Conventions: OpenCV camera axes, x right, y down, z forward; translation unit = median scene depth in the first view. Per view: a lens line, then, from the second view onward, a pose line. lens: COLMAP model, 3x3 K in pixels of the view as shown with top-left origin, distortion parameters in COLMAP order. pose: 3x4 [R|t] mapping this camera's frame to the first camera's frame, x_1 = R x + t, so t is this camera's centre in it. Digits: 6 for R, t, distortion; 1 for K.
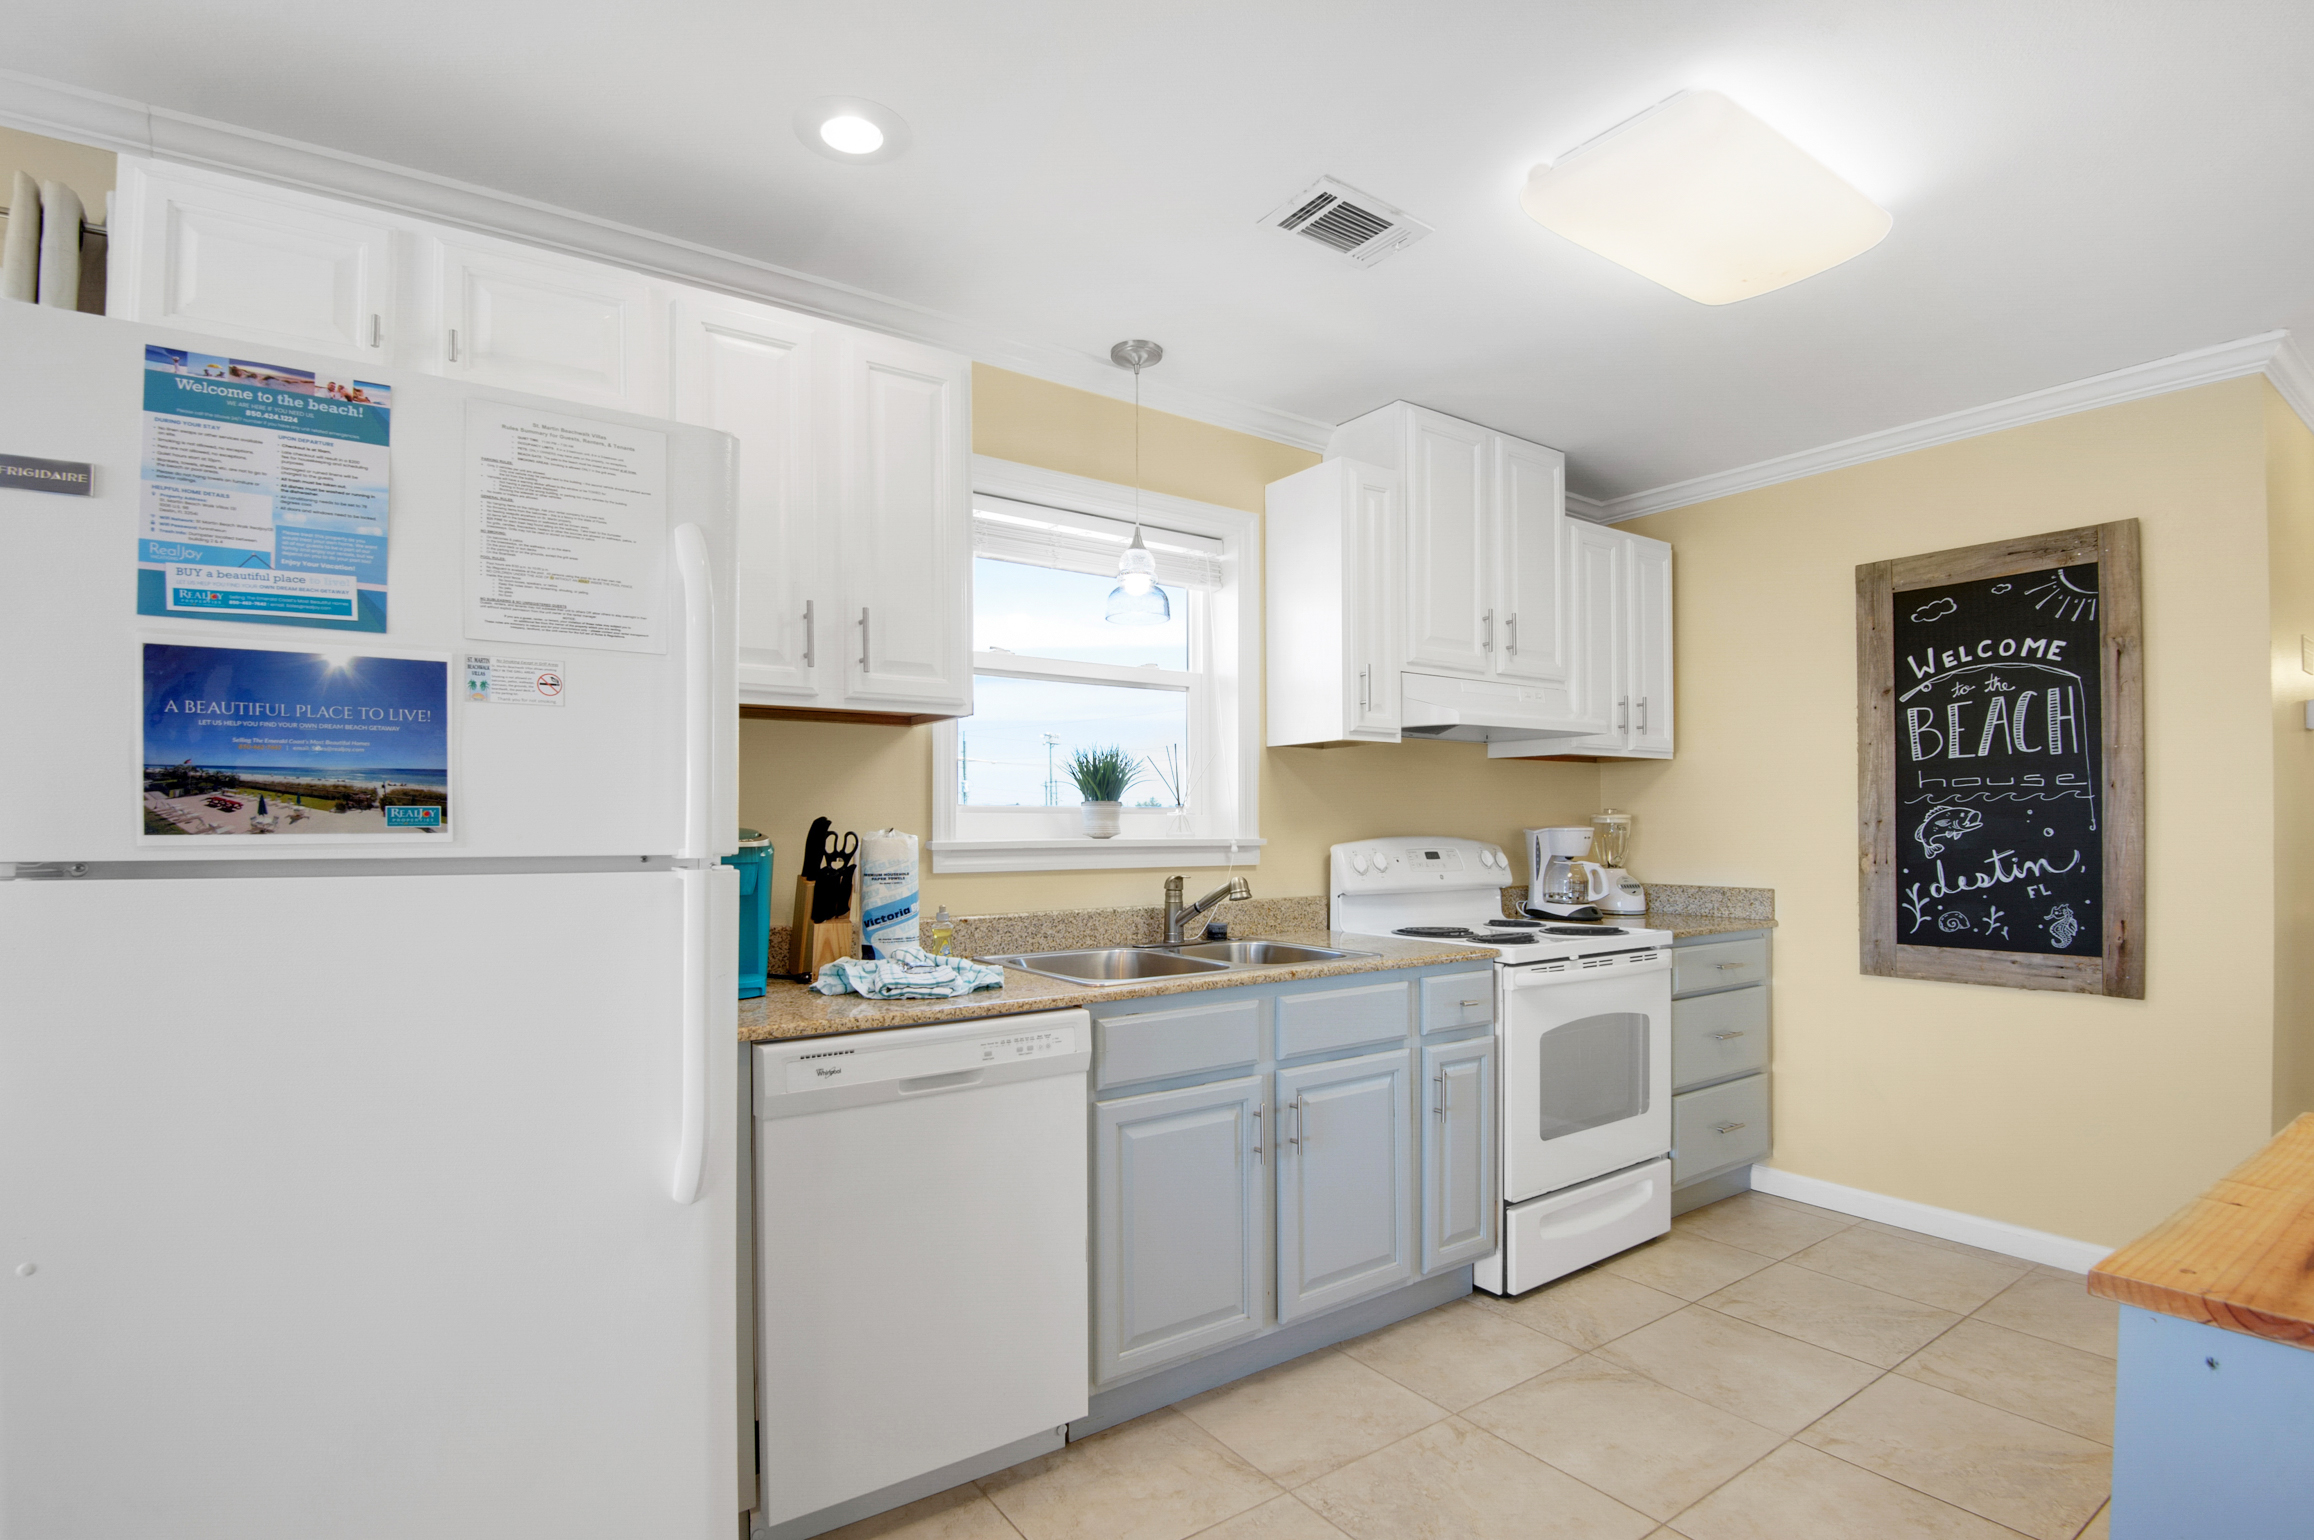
lens RADIAL K [[1115.3, 0, 1104.9], [0, 1115.3, 811.6], [0, 0, 1]] dist [-0.001768, -0.000387]
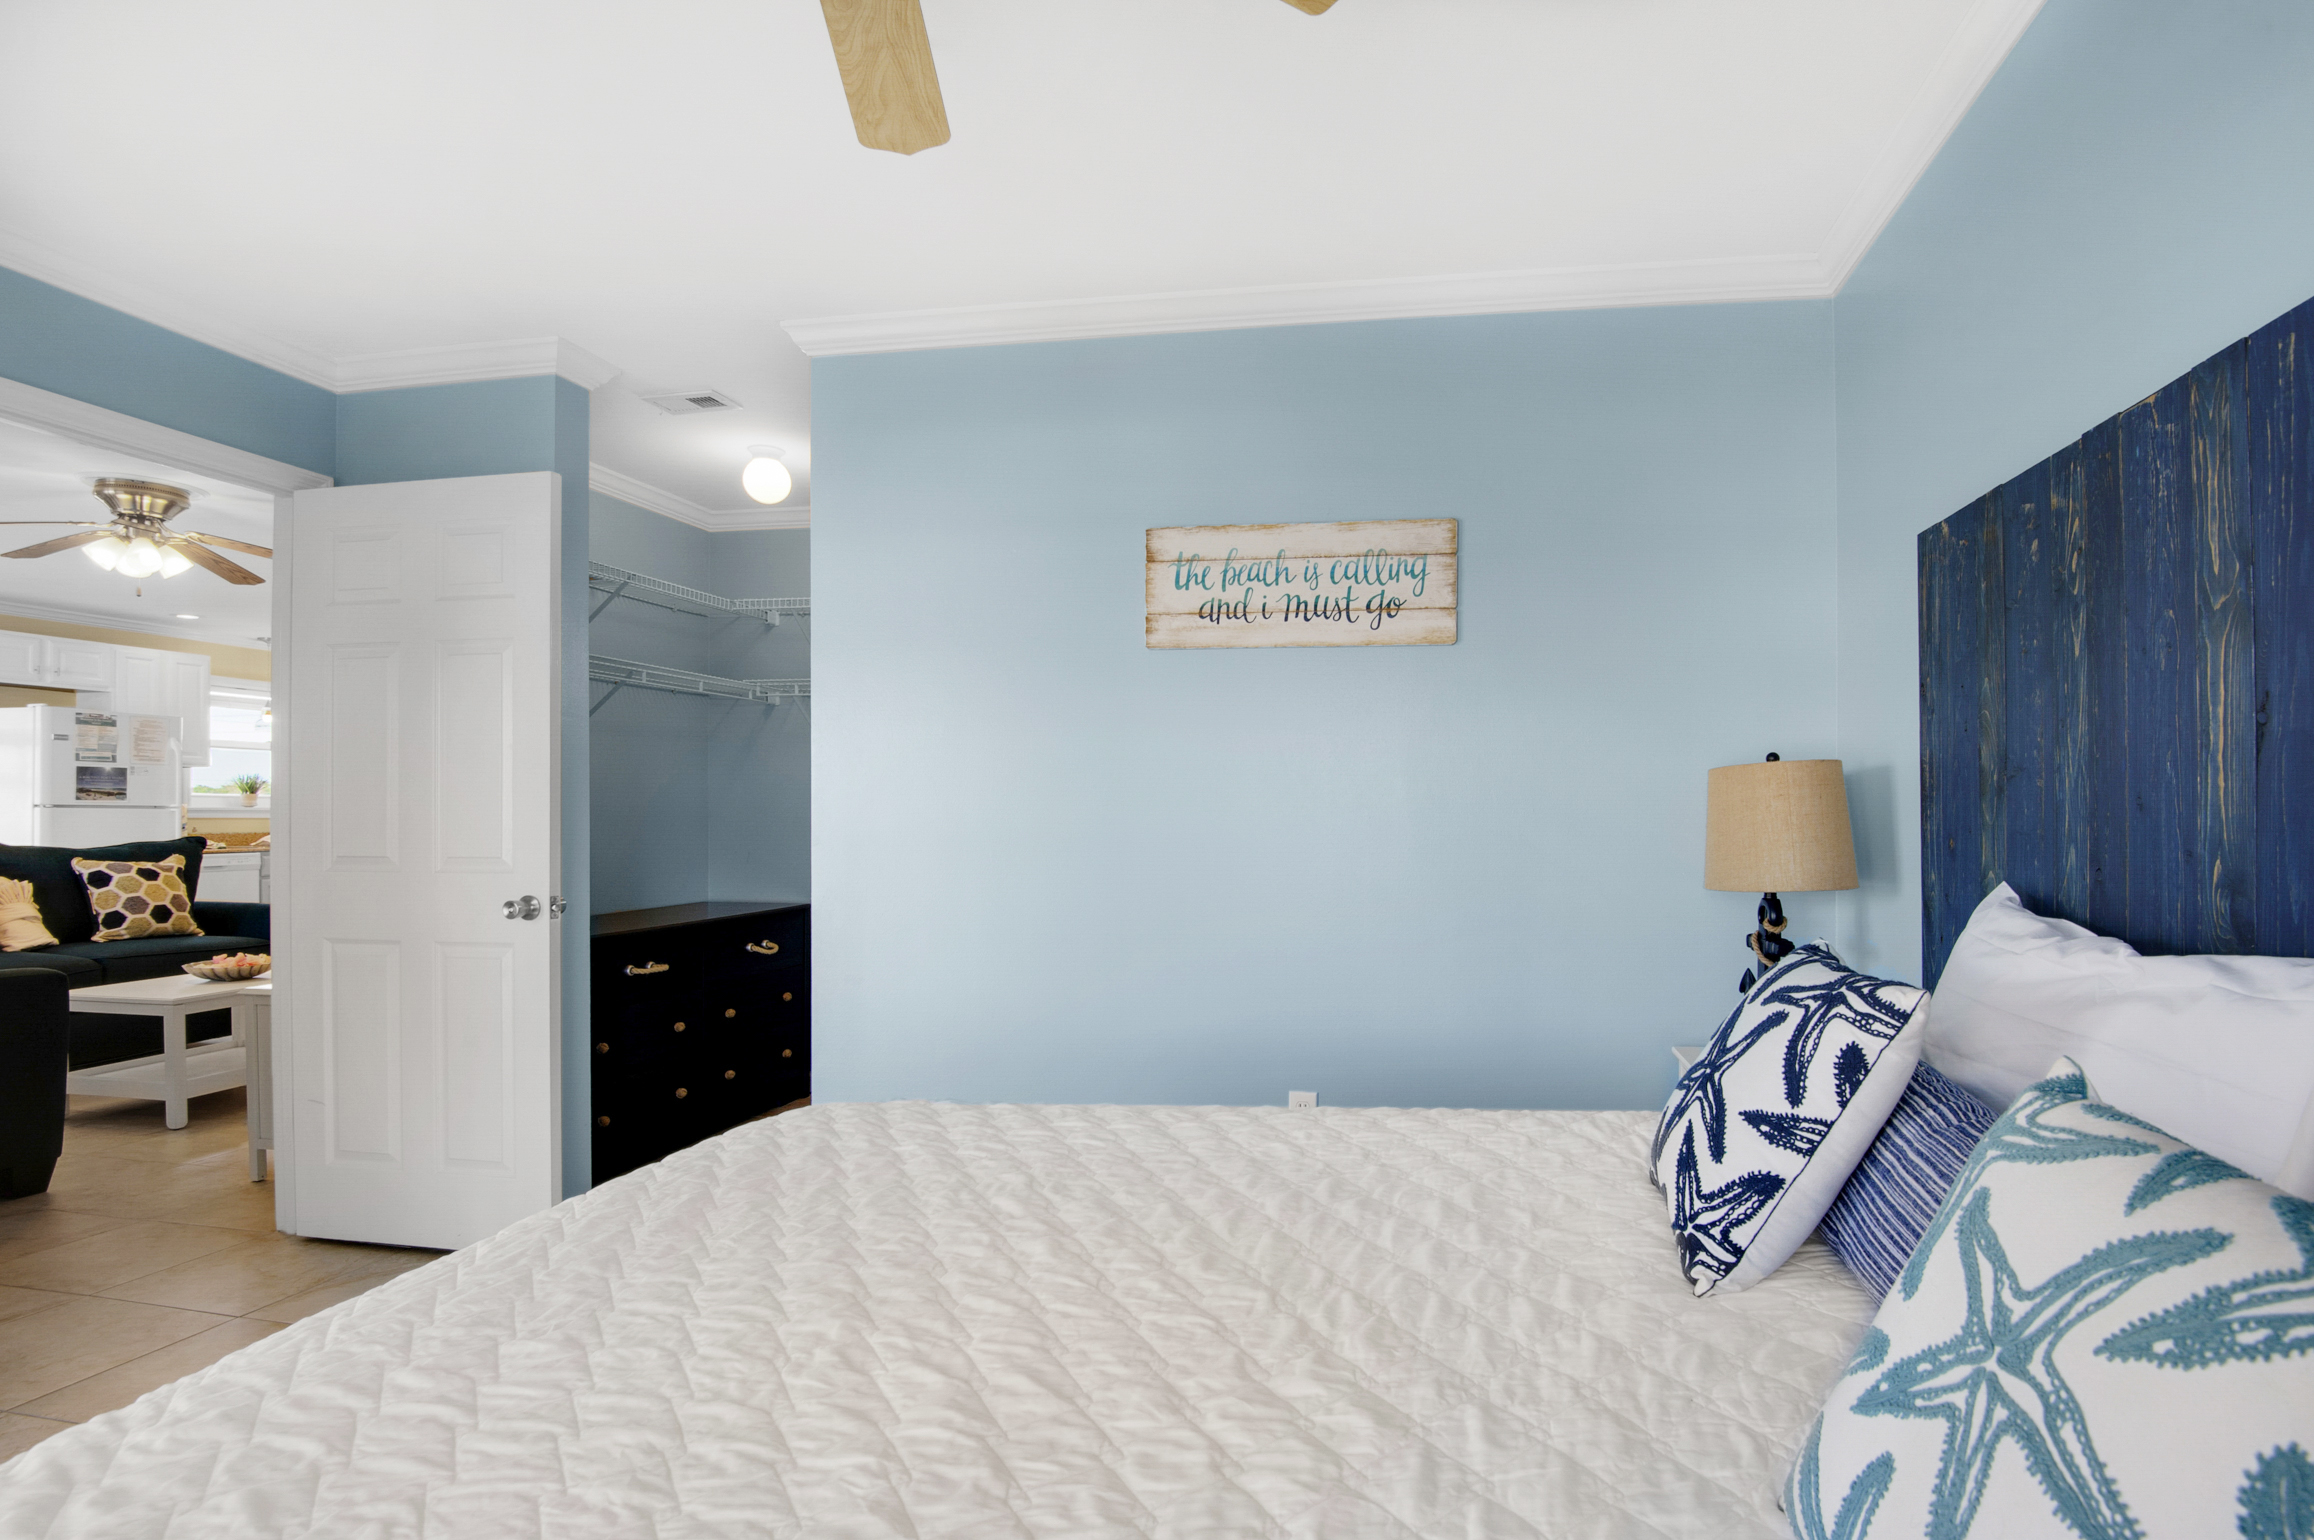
lens RADIAL K [[1115.3, 0, 1104.9], [0, 1115.3, 811.6], [0, 0, 1]] dist [-0.001768, -0.000387]
pose [[0.749696, 0.004562, 0.661766, -0.631807], [-0.004647, 0.999988, -0.001629, 0.060237], [-0.661765, -0.001854, 0.749709, -6.188745]]
